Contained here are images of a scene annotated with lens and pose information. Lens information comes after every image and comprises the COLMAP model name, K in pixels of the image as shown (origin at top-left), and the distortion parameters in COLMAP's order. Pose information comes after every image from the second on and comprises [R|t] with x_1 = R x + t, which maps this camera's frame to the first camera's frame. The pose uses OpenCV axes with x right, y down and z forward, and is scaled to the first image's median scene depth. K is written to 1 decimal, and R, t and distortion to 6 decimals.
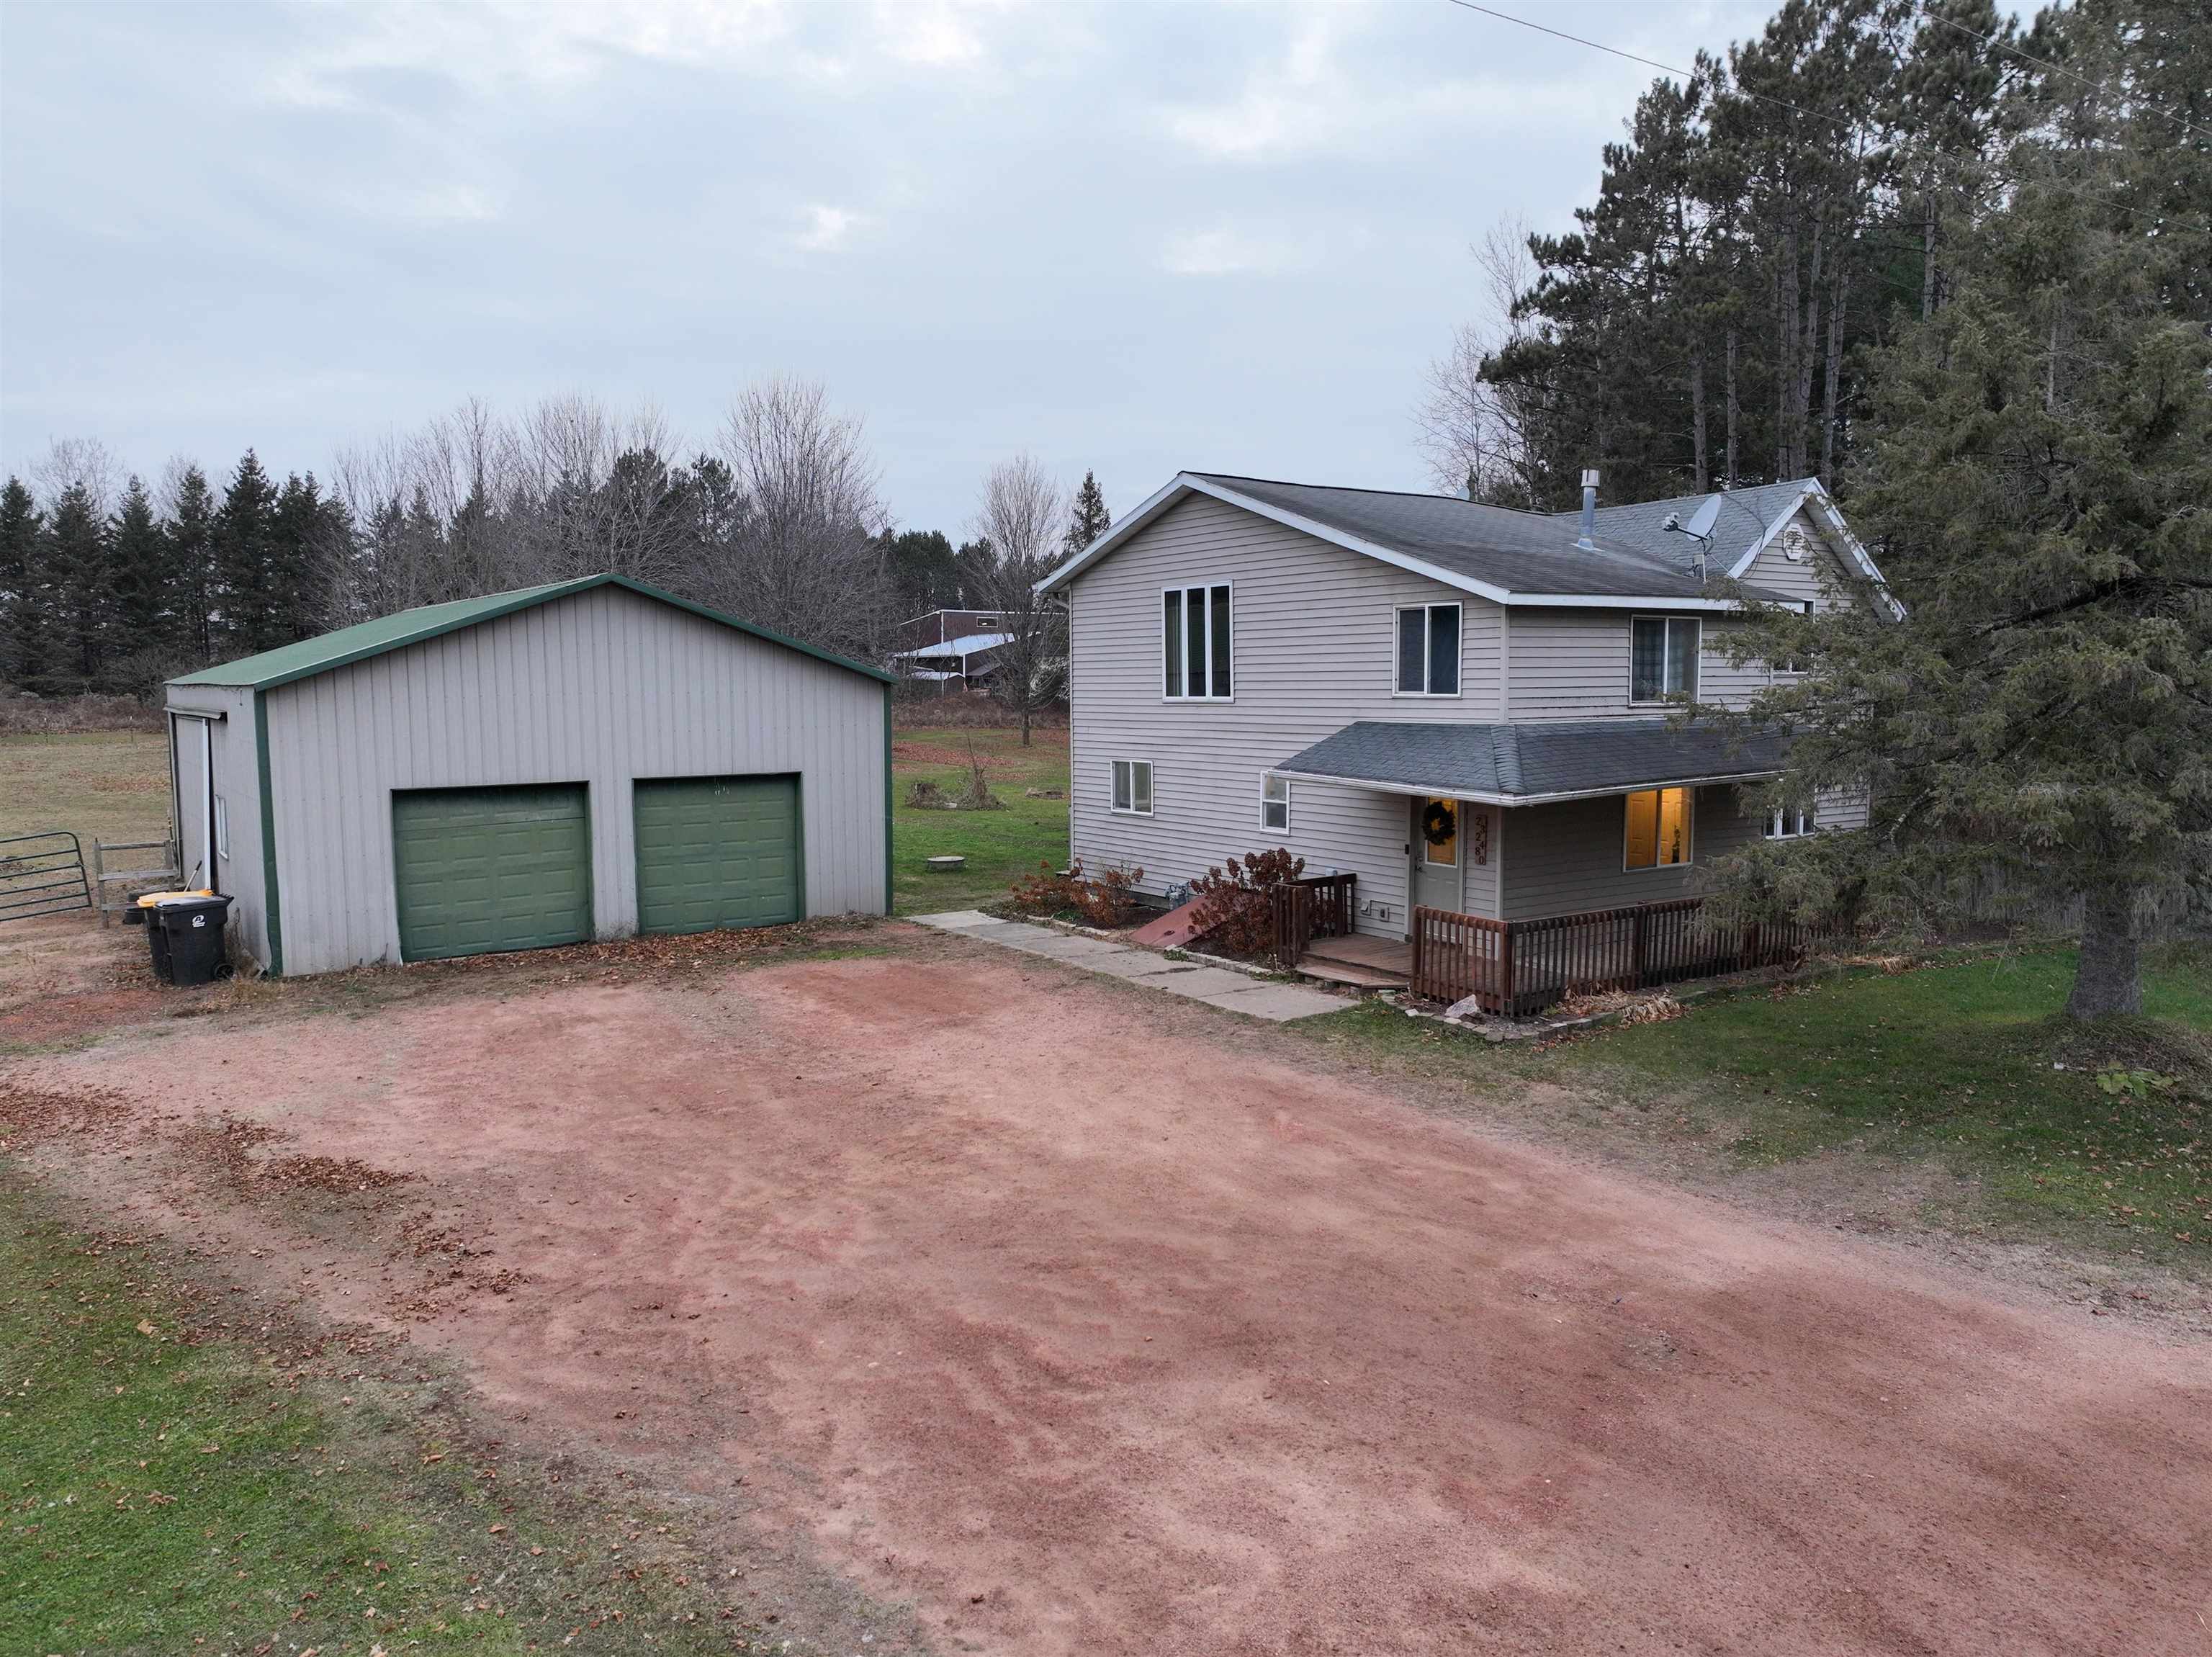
lens RADIAL K [[1545.6, 0, 1105.7], [0, 1545.6, 833.6], [0, 0, 1]] dist [0.004402, 0.004705]
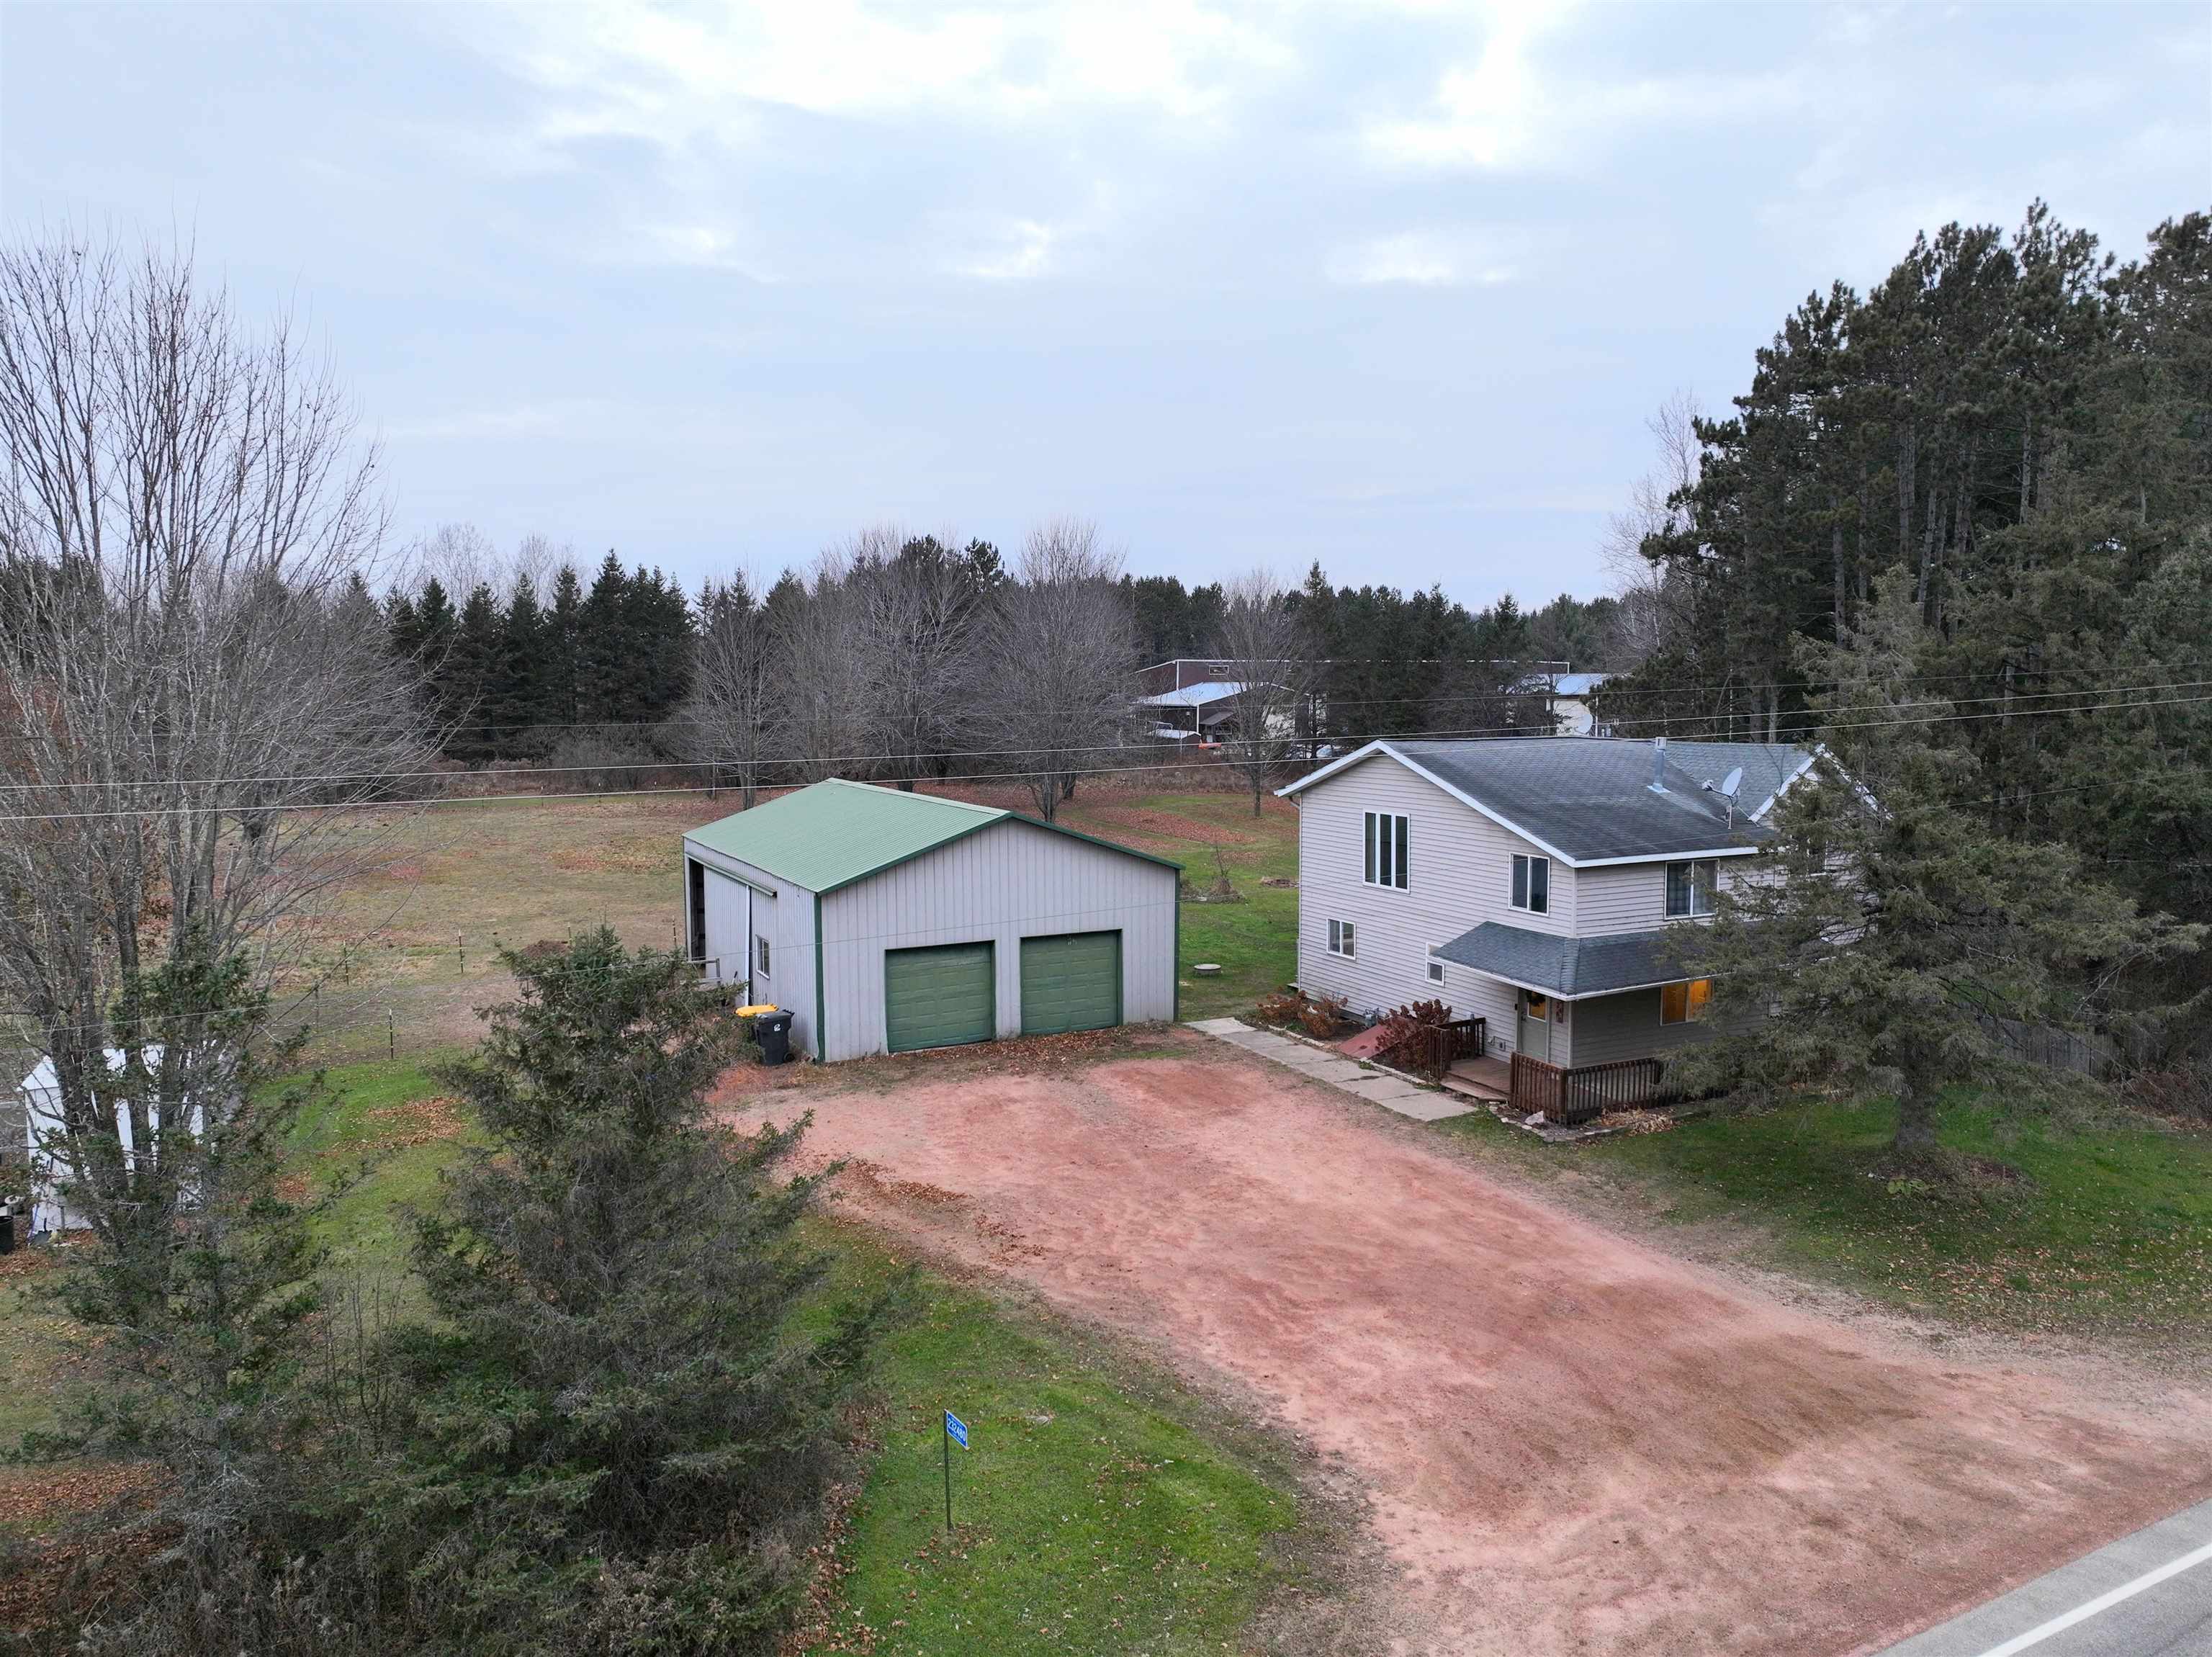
lens RADIAL K [[1545.6, 0, 1105.7], [0, 1545.6, 833.6], [0, 0, 1]] dist [0.004402, 0.004705]
pose [[0.989760, 0.015255, -0.141923, 0.003284], [-0.015205, 0.999883, 0.001438, -0.177384], [0.141929, 0.000734, 0.989877, -0.671299]]
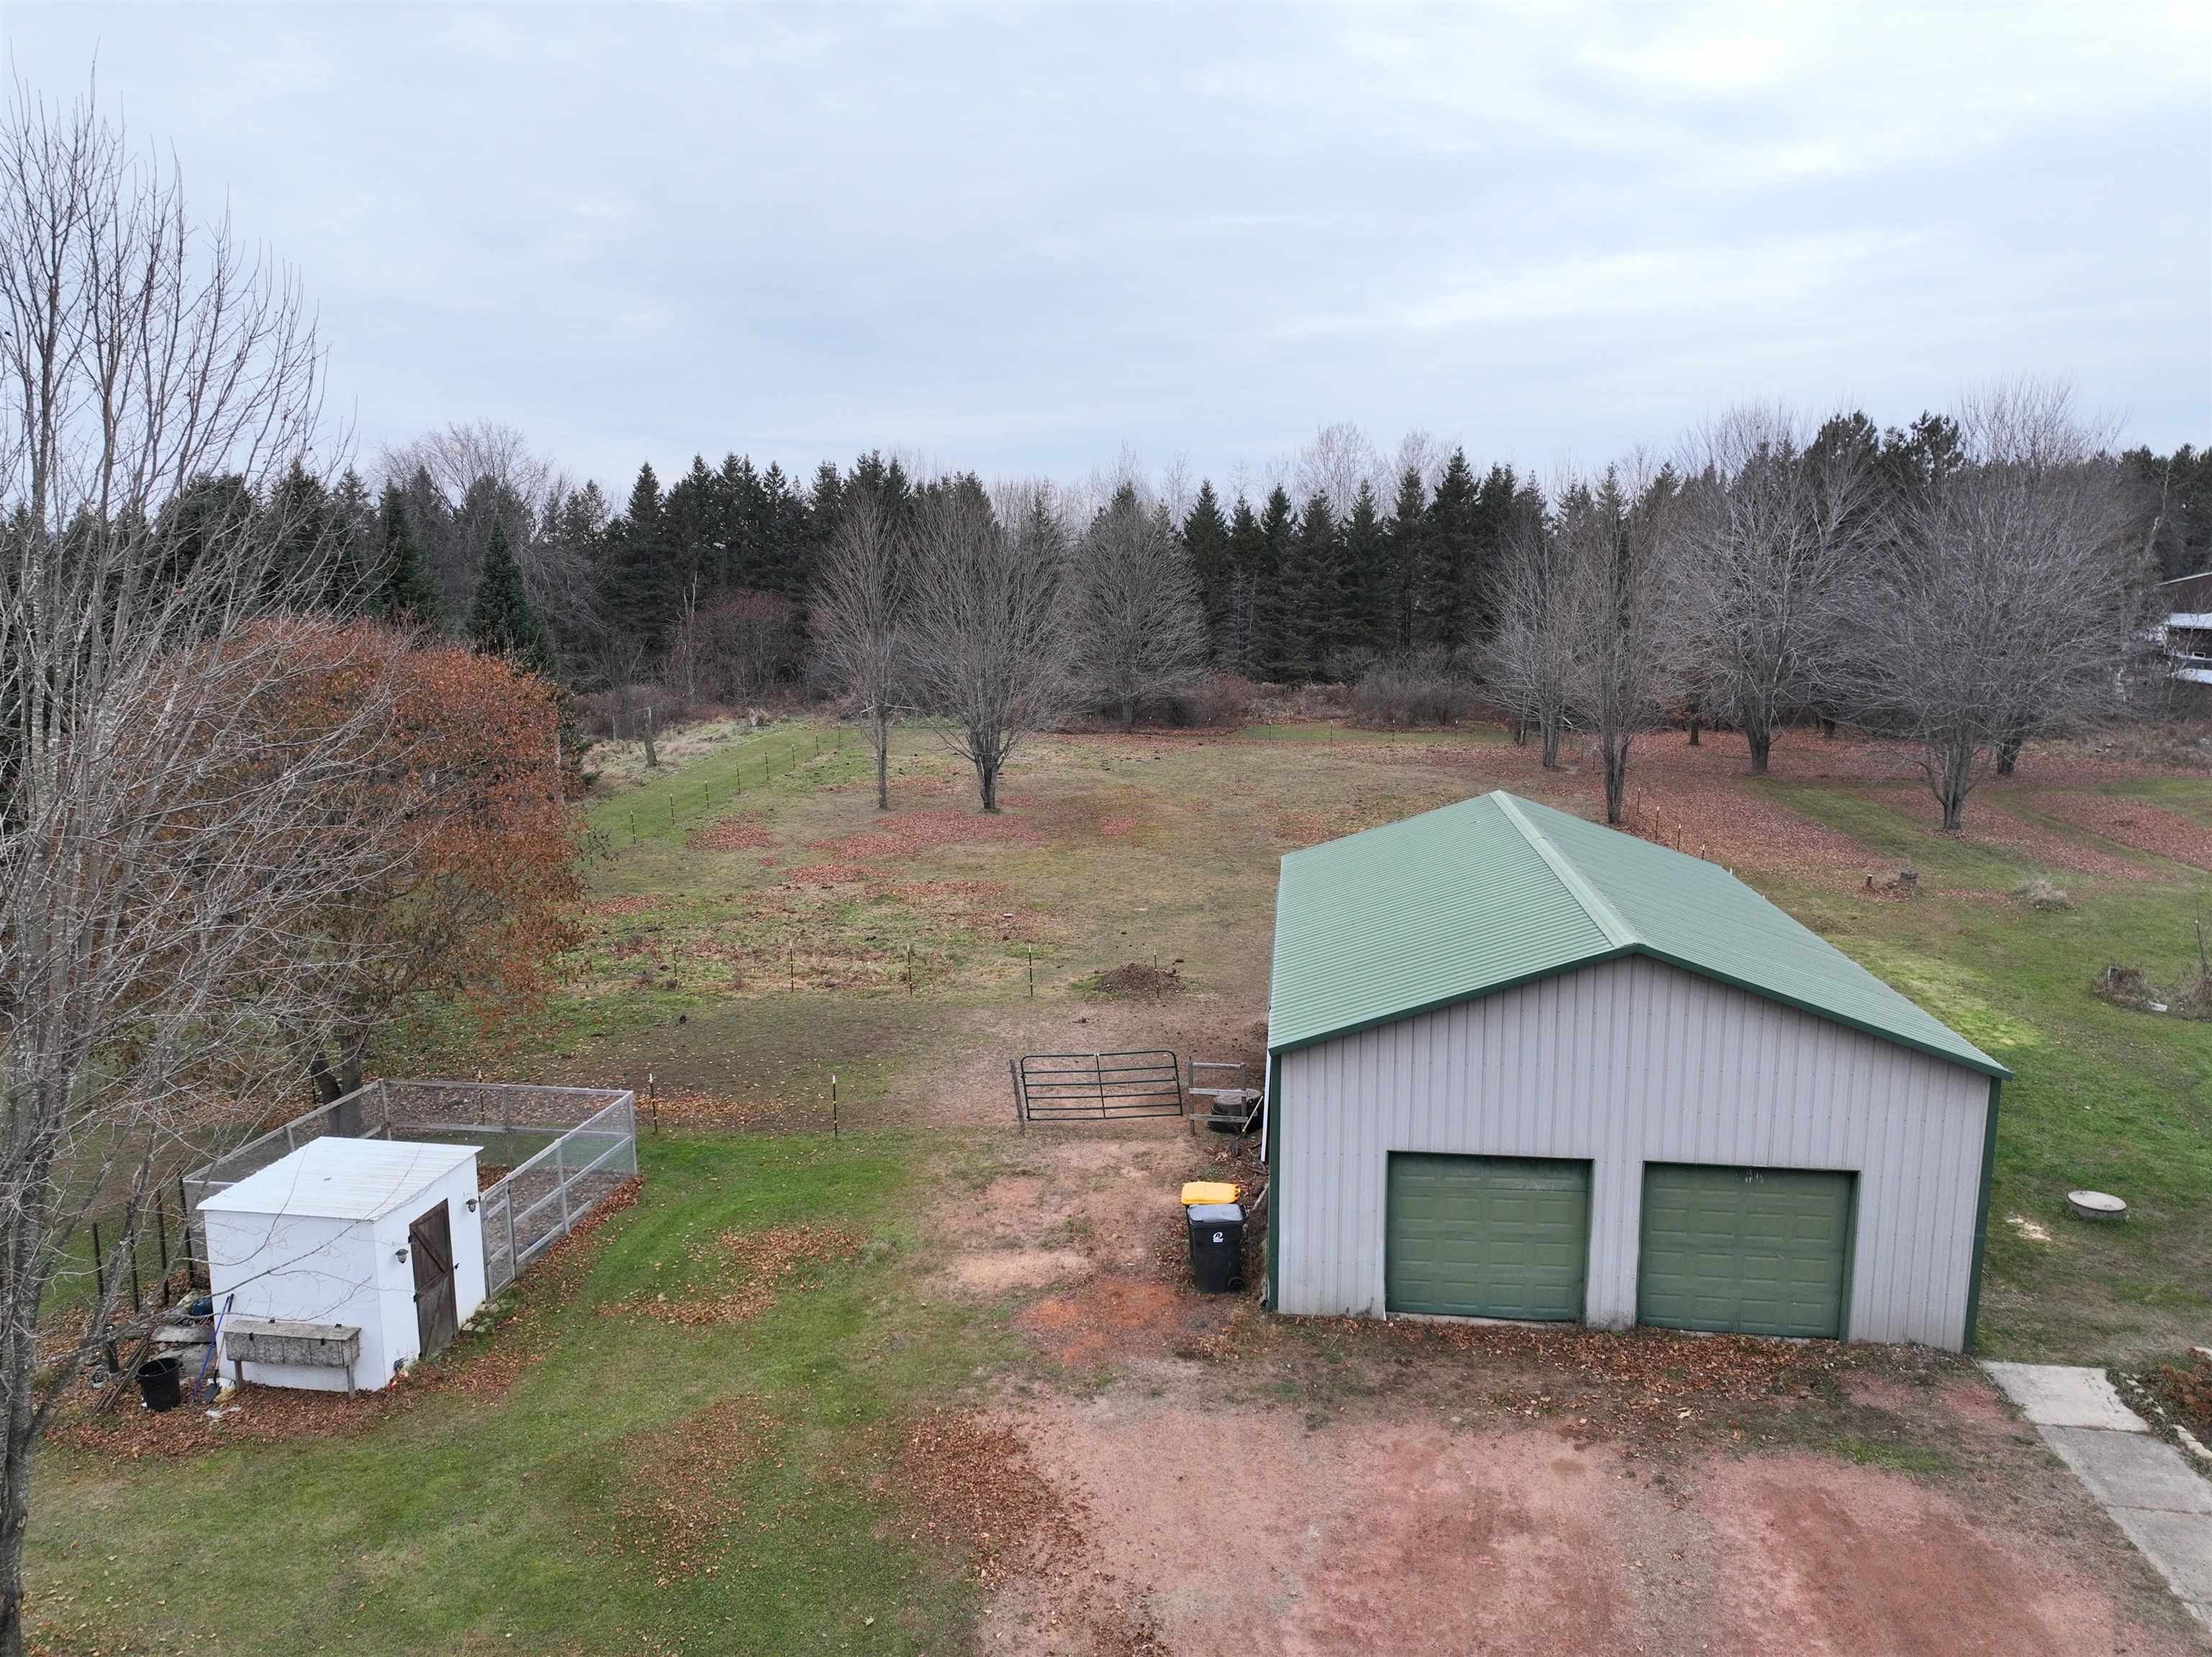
lens RADIAL K [[1545.6, 0, 1105.7], [0, 1545.6, 833.6], [0, 0, 1]] dist [0.004402, 0.004705]
pose [[0.739273, 0.116488, -0.663254, 0.038356], [-0.069728, 0.992872, 0.096660, -0.348928], [0.669786, -0.025211, 0.742126, 0.173041]]
